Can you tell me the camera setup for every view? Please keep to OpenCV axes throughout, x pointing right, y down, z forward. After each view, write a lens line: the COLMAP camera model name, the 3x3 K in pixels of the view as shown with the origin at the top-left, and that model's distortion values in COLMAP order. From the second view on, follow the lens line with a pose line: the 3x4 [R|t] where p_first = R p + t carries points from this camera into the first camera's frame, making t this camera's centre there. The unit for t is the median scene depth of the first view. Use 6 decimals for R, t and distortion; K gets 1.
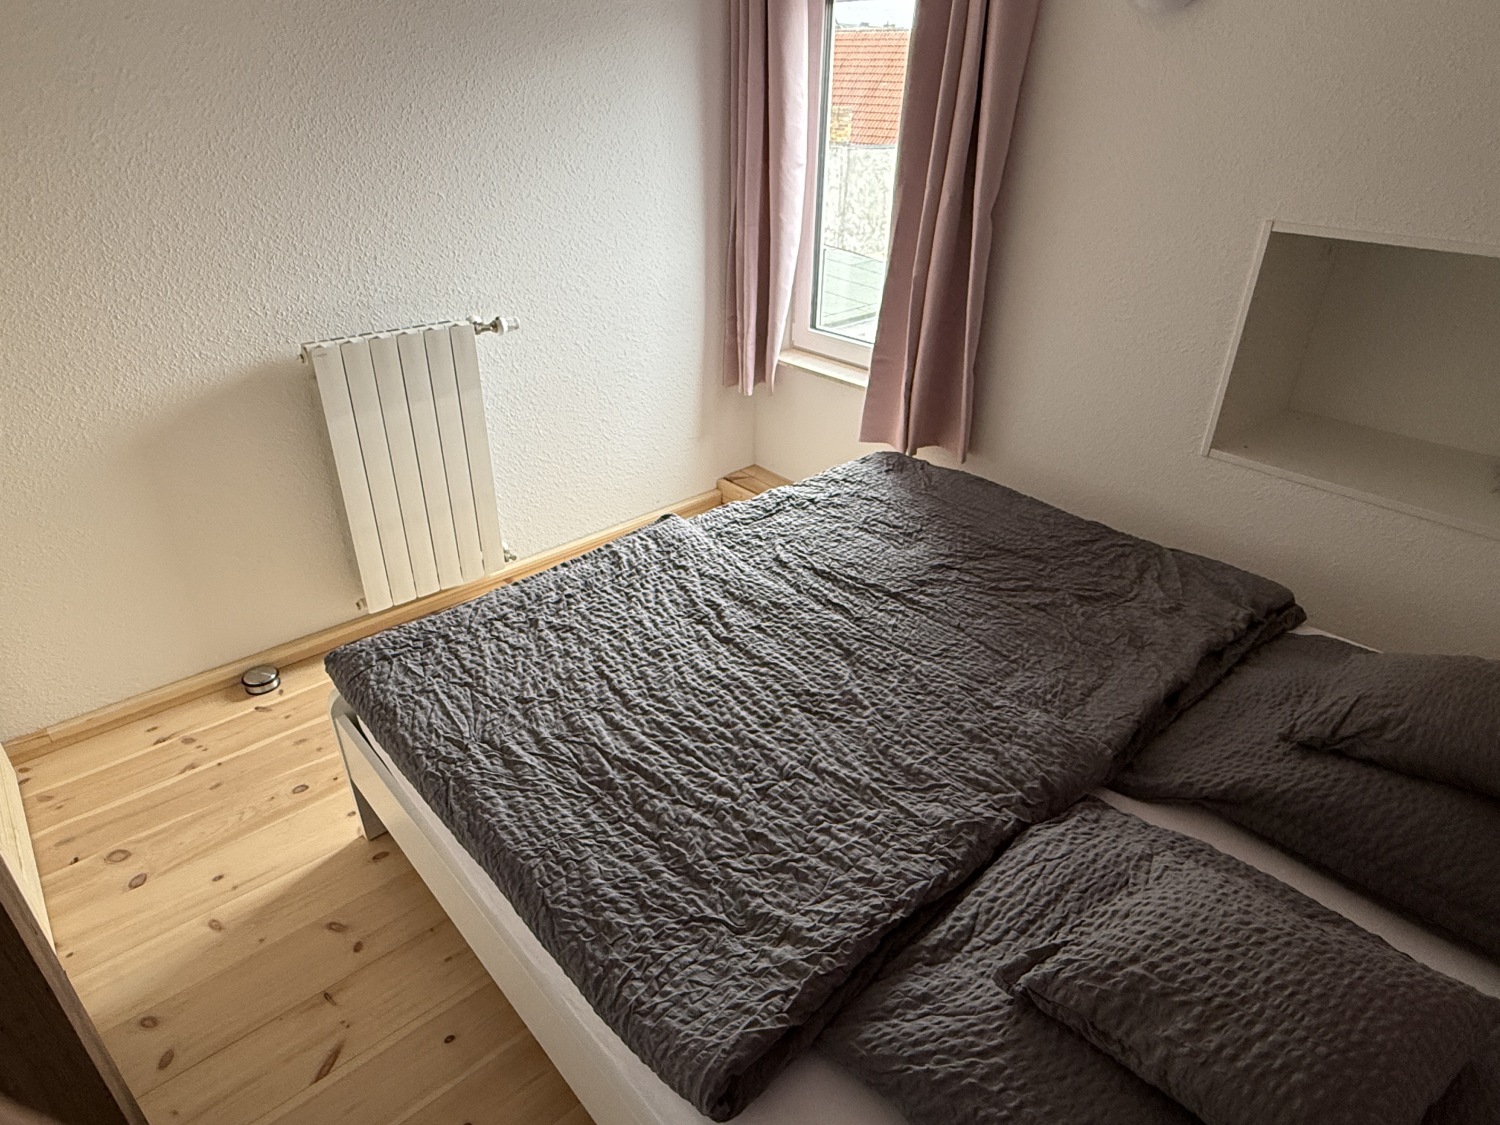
lens RADIAL K [[873.9, 0, 750.0], [0, 873.9, 562.5], [0, 0, 1]] dist [0.003254, 0.001085]
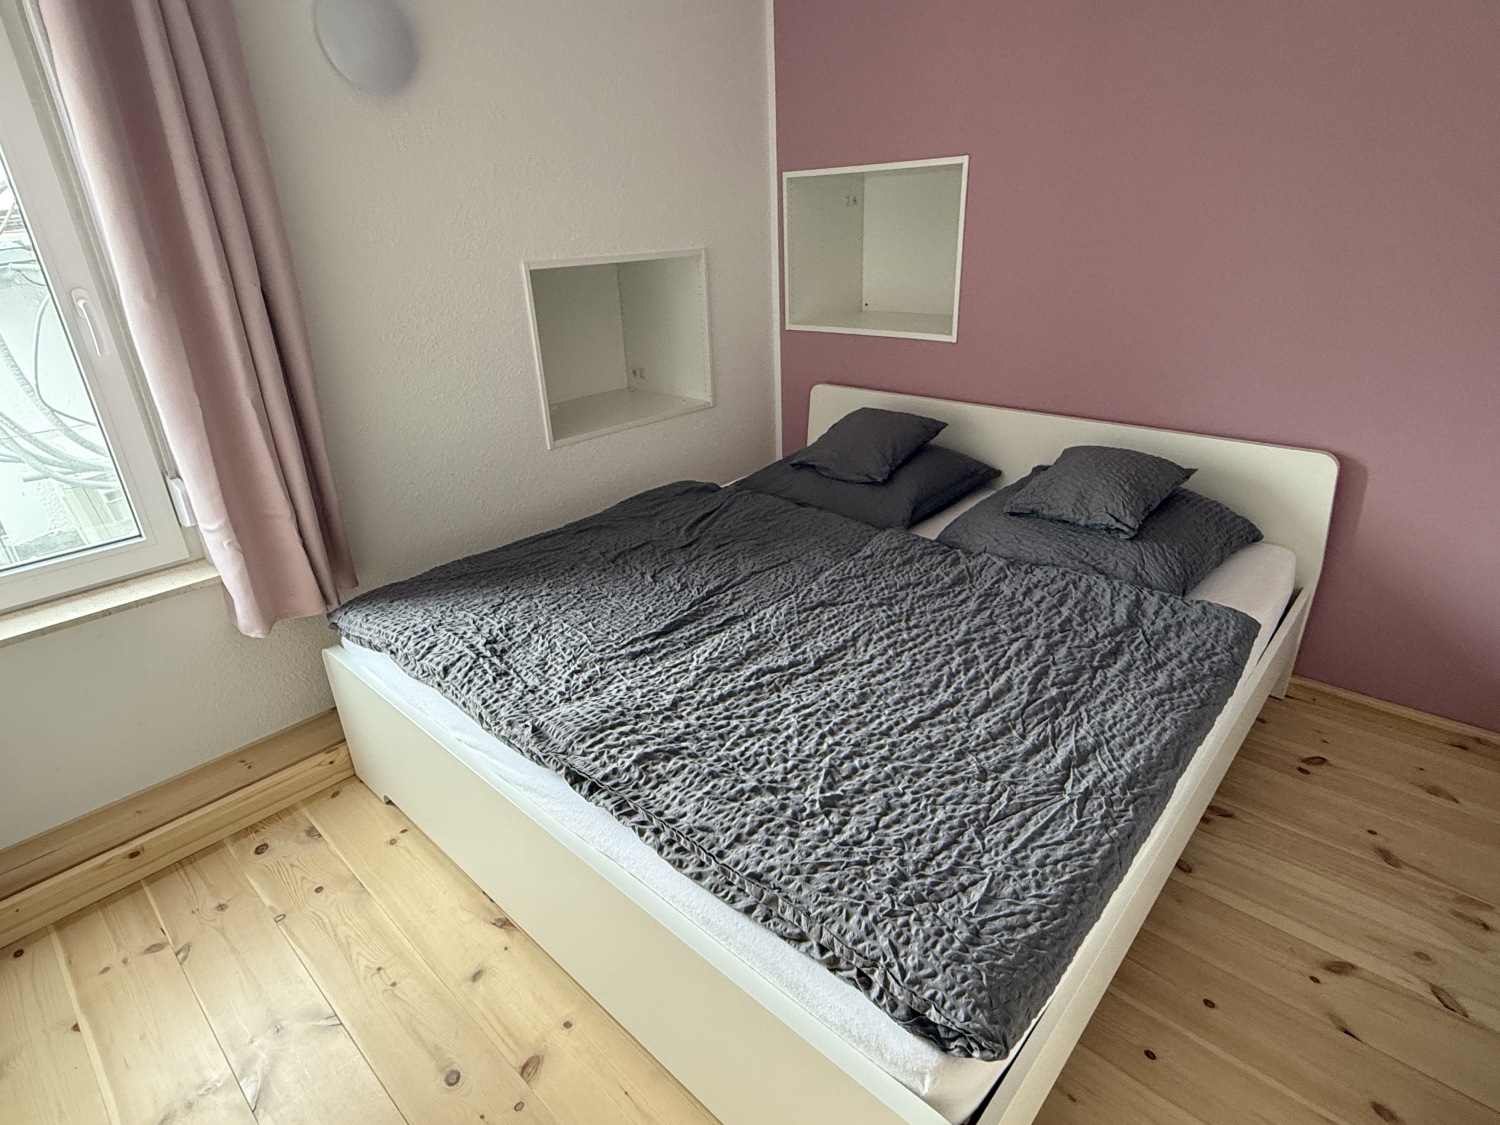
lens RADIAL K [[752.1, 0, 750.0], [0, 752.1, 562.5], [0, 0, 1]] dist [0.000796, -0.000143]
pose [[-0.076799, -0.428746, 0.900155, -0.836703], [0.512633, 0.757370, 0.404474, -0.433944], [-0.855166, 0.492512, 0.161624, 0.978031]]
